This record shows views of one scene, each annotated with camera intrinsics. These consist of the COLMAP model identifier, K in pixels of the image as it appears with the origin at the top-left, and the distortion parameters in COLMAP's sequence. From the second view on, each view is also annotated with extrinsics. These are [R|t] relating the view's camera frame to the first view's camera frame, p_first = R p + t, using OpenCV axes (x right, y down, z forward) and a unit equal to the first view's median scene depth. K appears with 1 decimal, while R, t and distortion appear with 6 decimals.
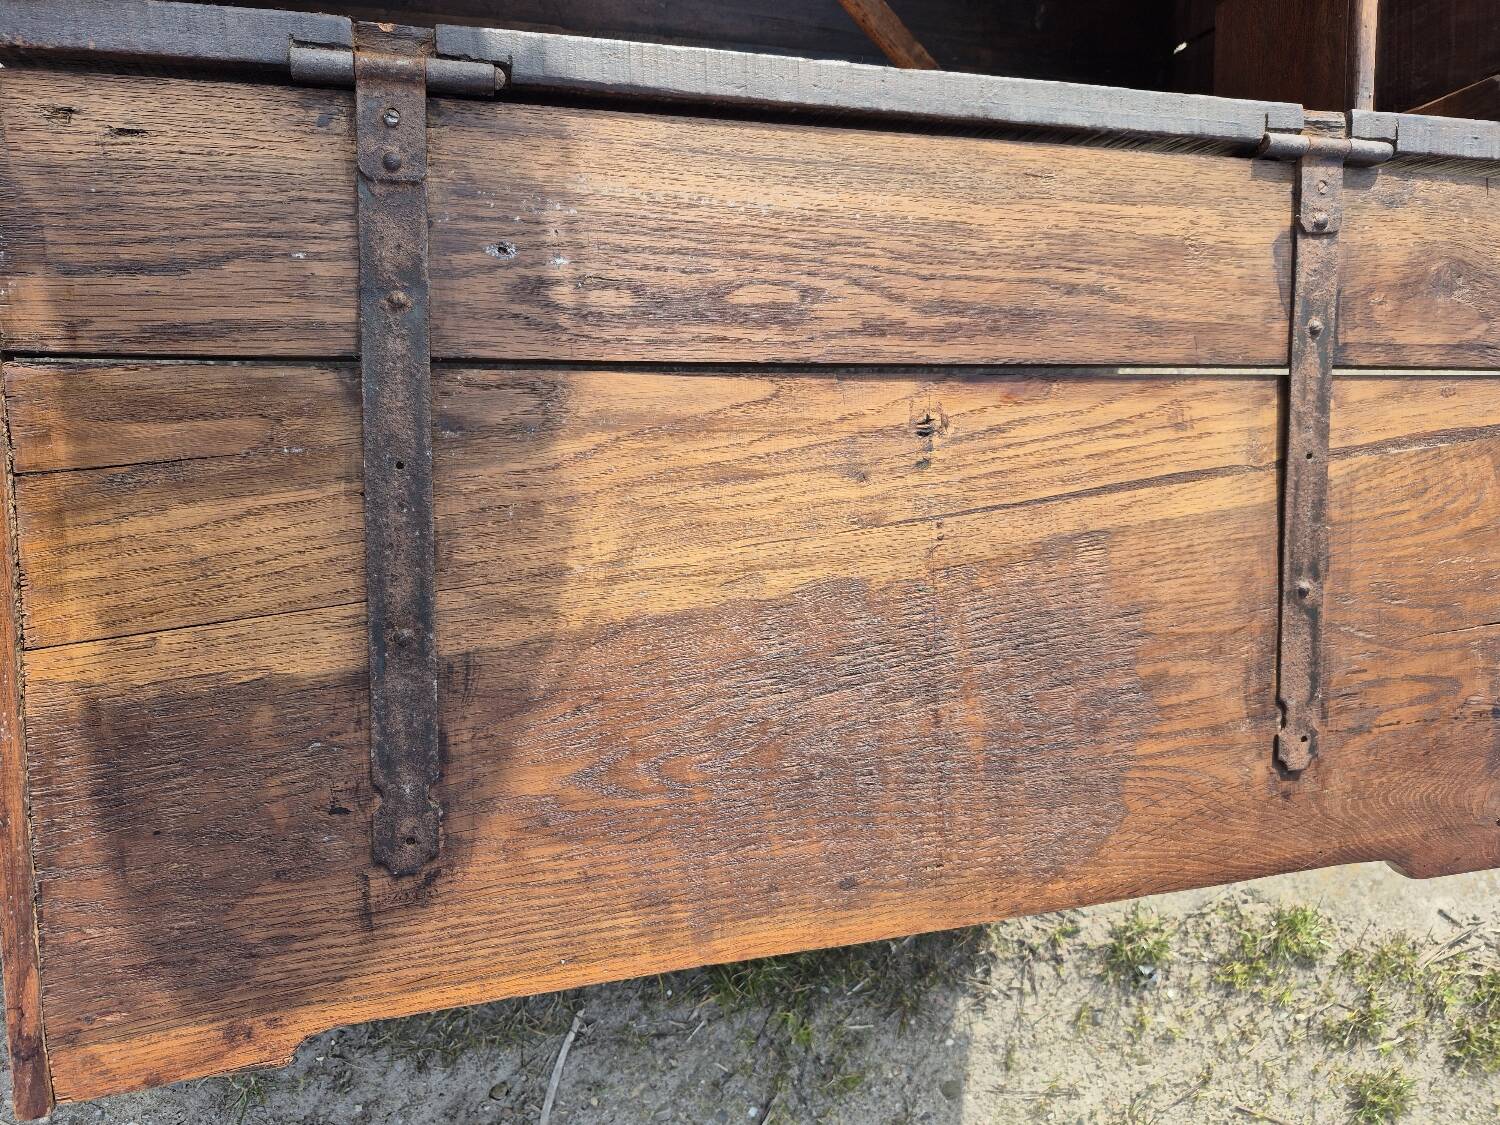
lens RADIAL K [[1109.5, 0, 750.0], [0, 1109.5, 562.5], [0, 0, 1]] dist [0.050128, -0.057932]
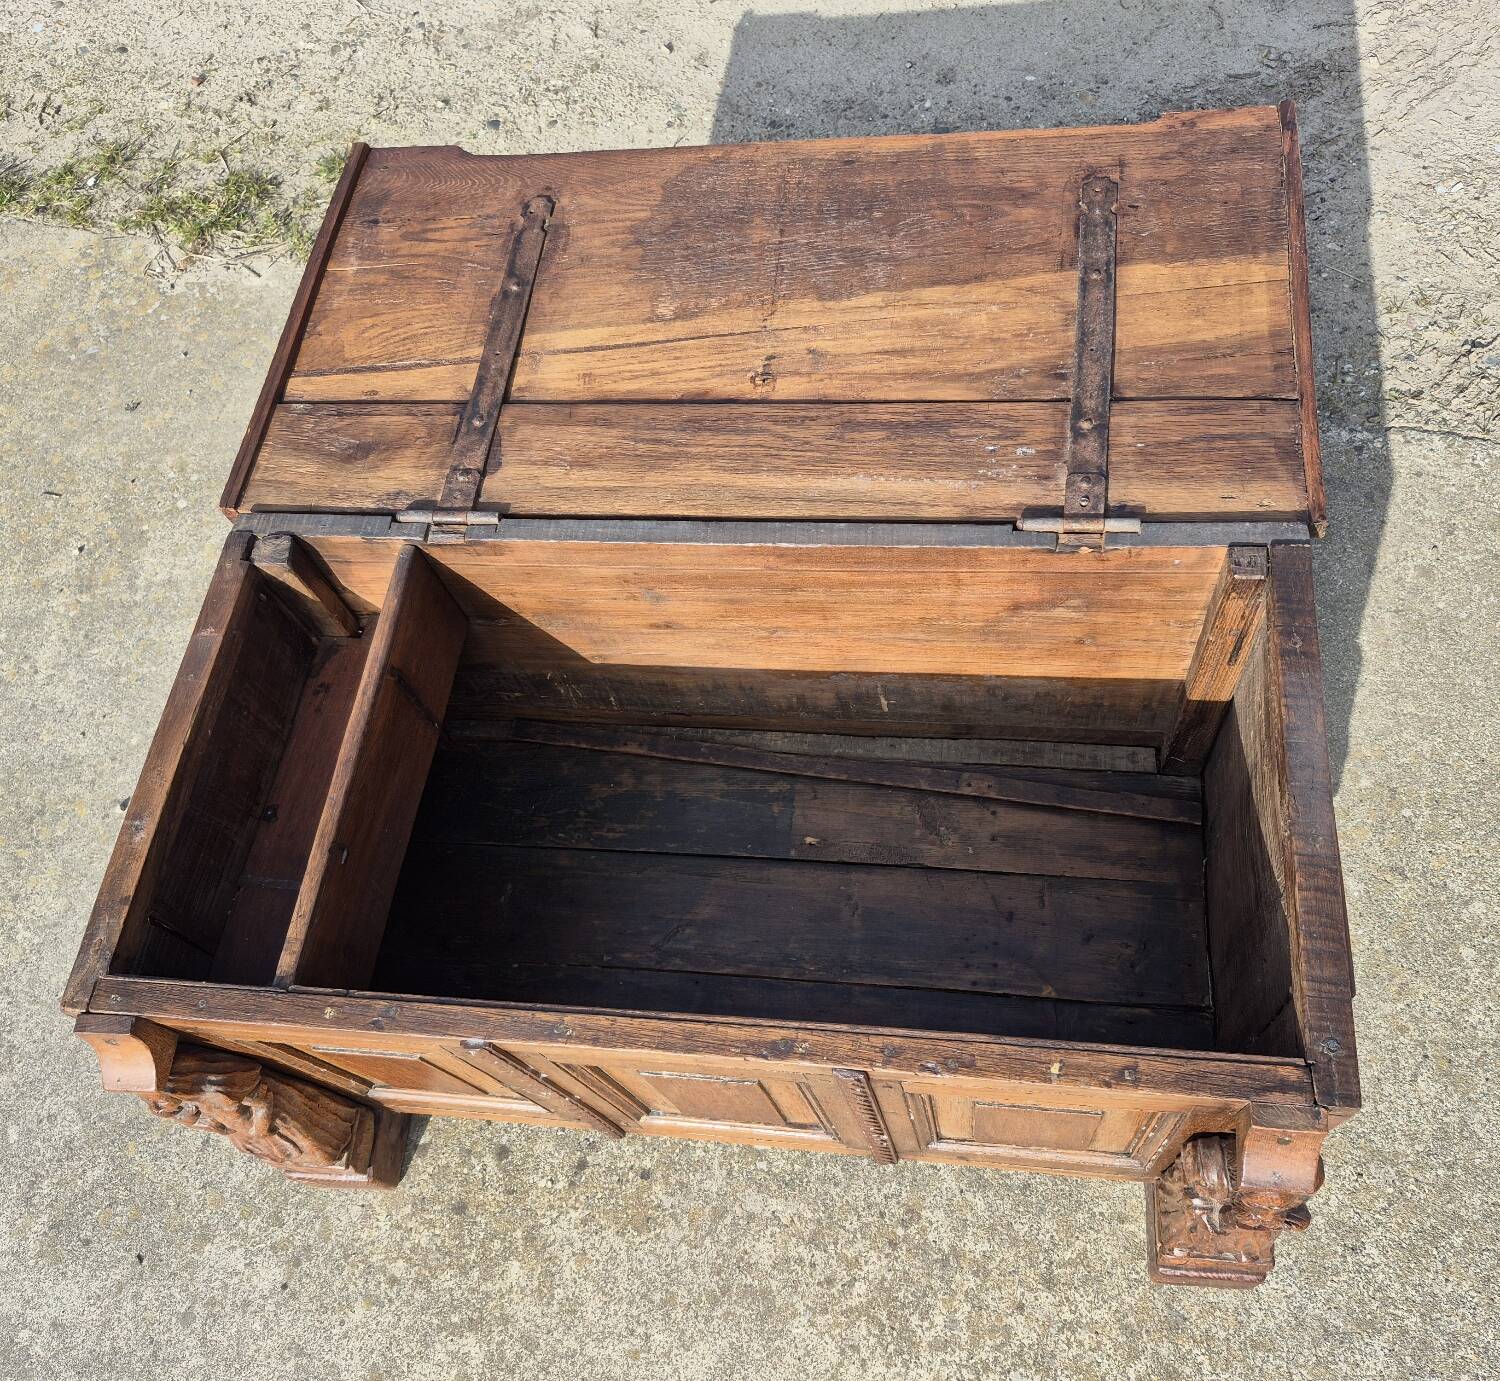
lens RADIAL K [[1290.2, 0, 764.6], [0, 1290.2, 689.8], [0, 0, 1]] dist [0.095125, -0.119612]
pose [[-0.979927, -0.183488, -0.077942, 0.206234], [0.144266, -0.922518, 0.357977, -1.115808], [-0.137587, 0.339547, 0.930472, -0.538351]]
